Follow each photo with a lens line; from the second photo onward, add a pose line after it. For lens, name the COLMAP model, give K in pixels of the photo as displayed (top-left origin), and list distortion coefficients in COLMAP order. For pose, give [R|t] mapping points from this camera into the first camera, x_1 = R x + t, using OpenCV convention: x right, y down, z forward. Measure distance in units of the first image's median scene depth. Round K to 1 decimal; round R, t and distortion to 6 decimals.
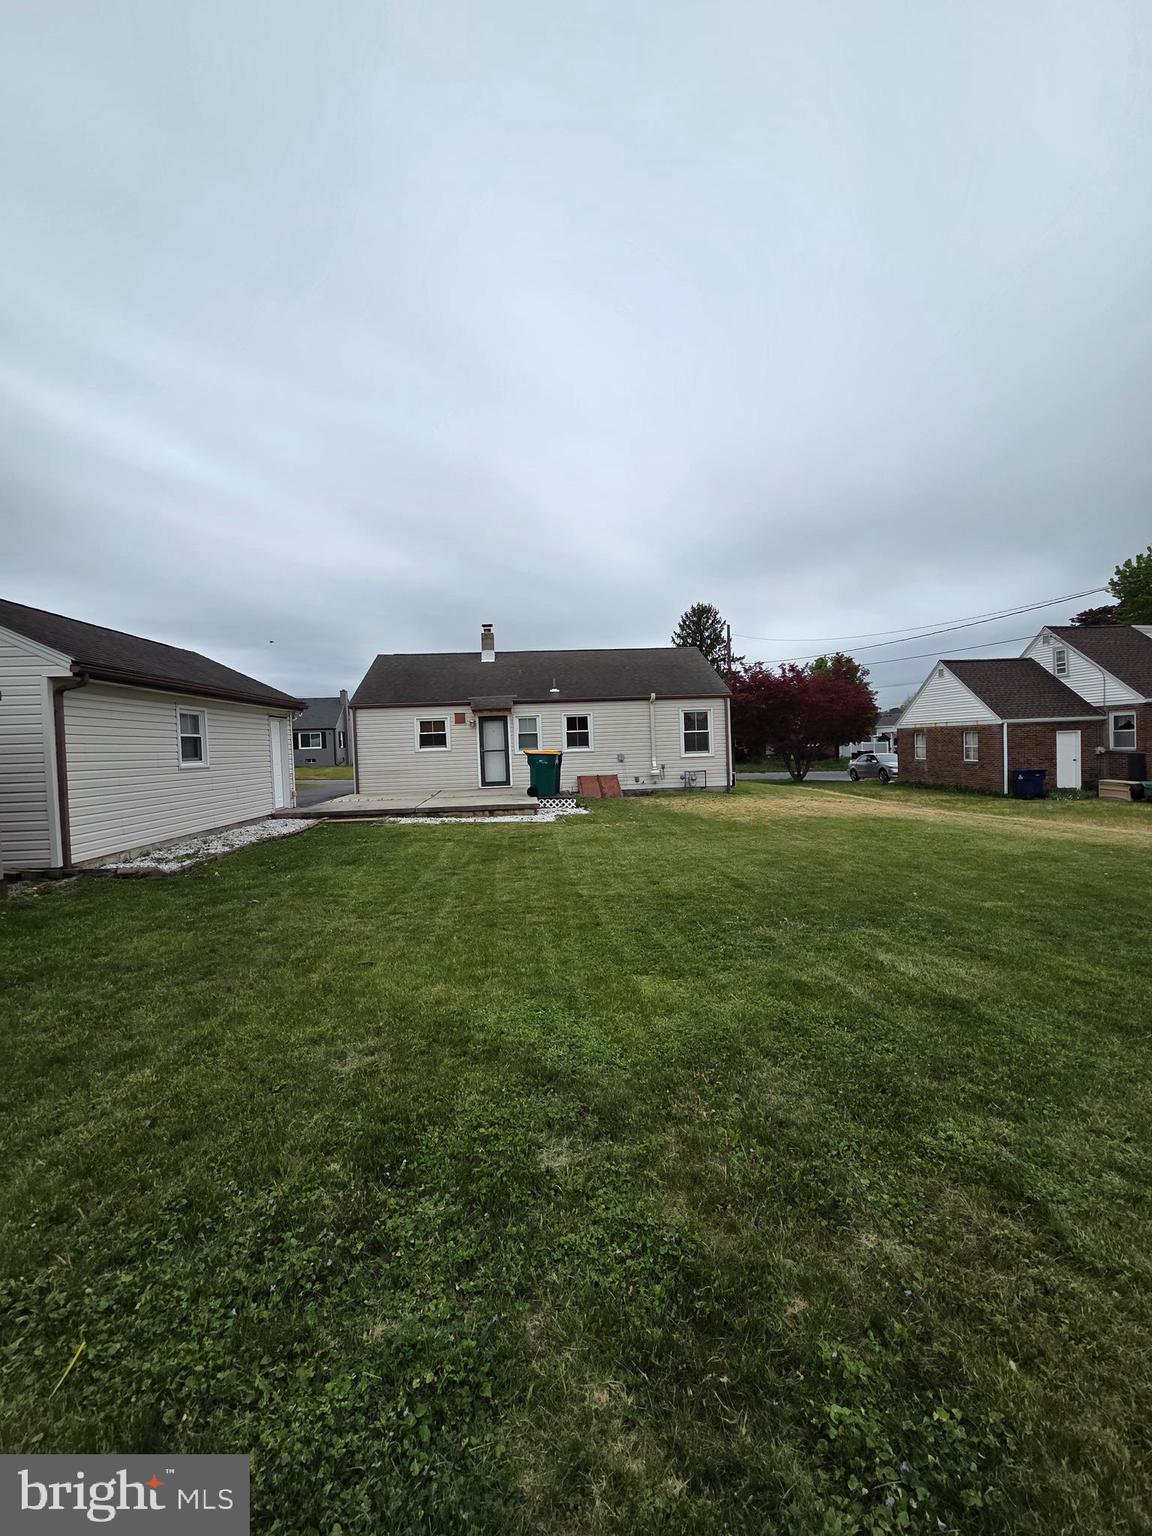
lens RADIAL K [[626.6, 0, 576.5], [0, 626.6, 772.5], [0, 0, 1]] dist [0.000427, -0.001475]
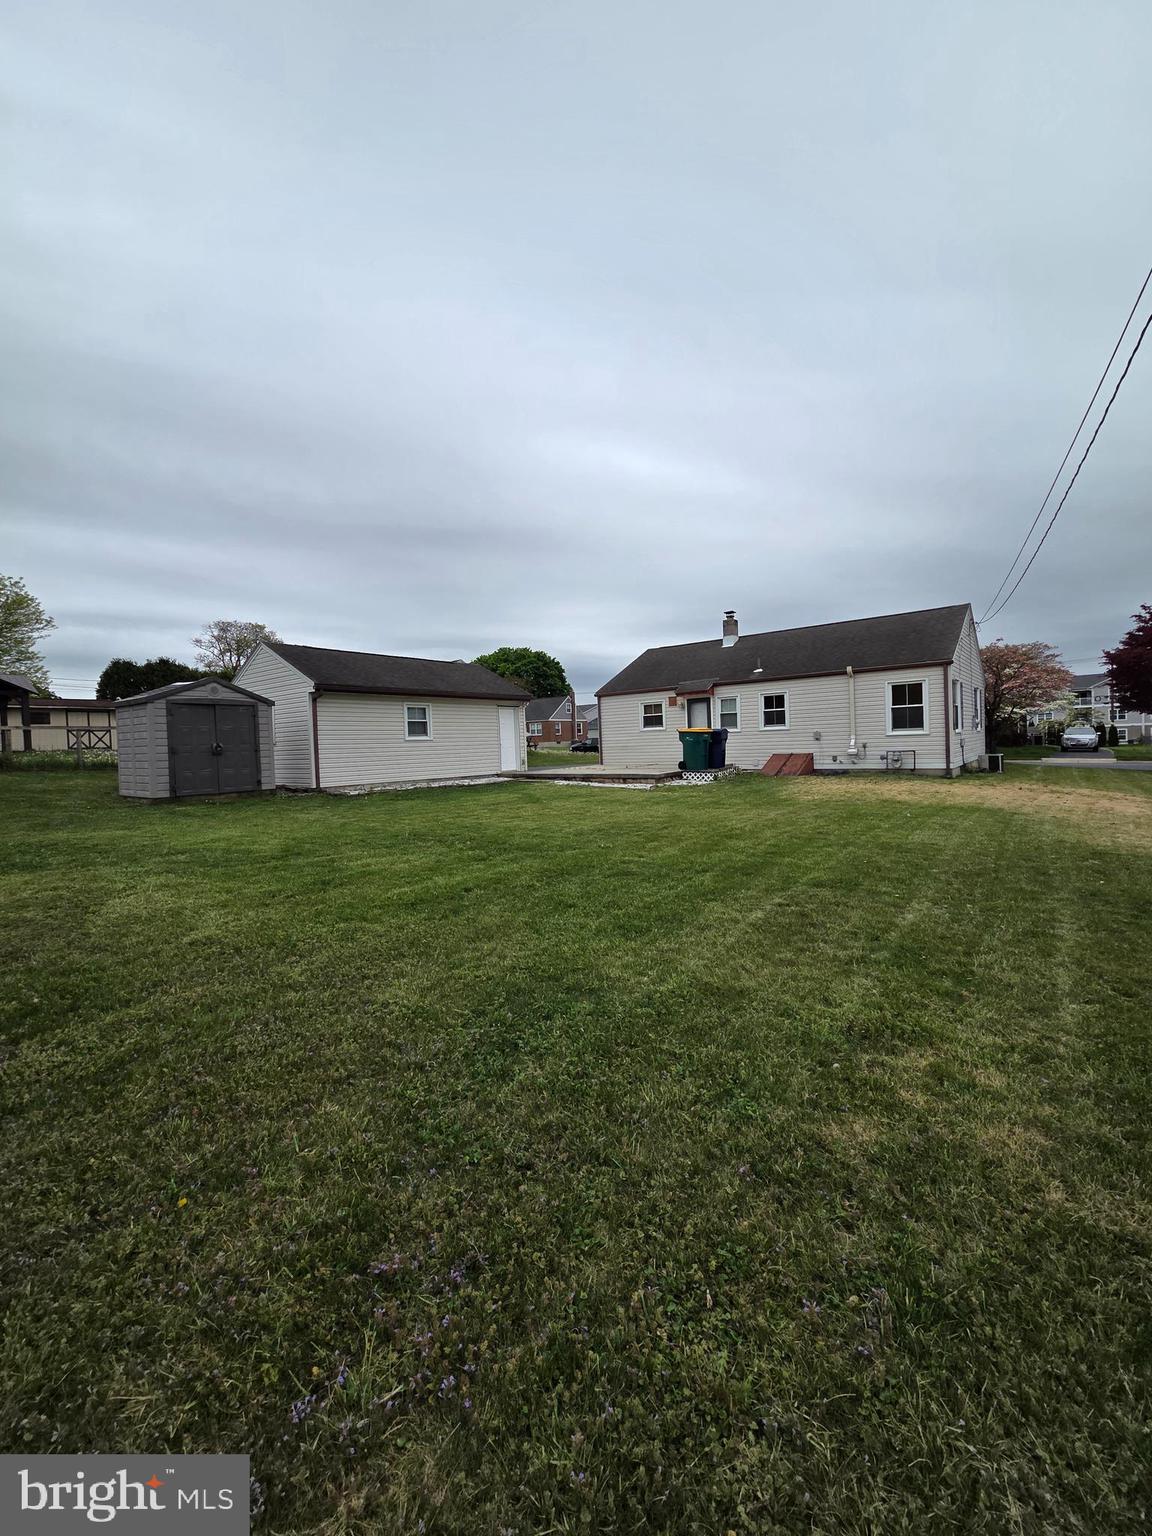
lens RADIAL K [[626.6, 0, 579.9], [0, 626.6, 766.7], [0, 0, 1]] dist [0.000427, -0.001475]
pose [[0.743212, 0.032201, -0.668280, 0.451157], [-0.019237, 0.999457, 0.026764, 0.005435], [0.668779, -0.007036, 0.743428, 0.034910]]
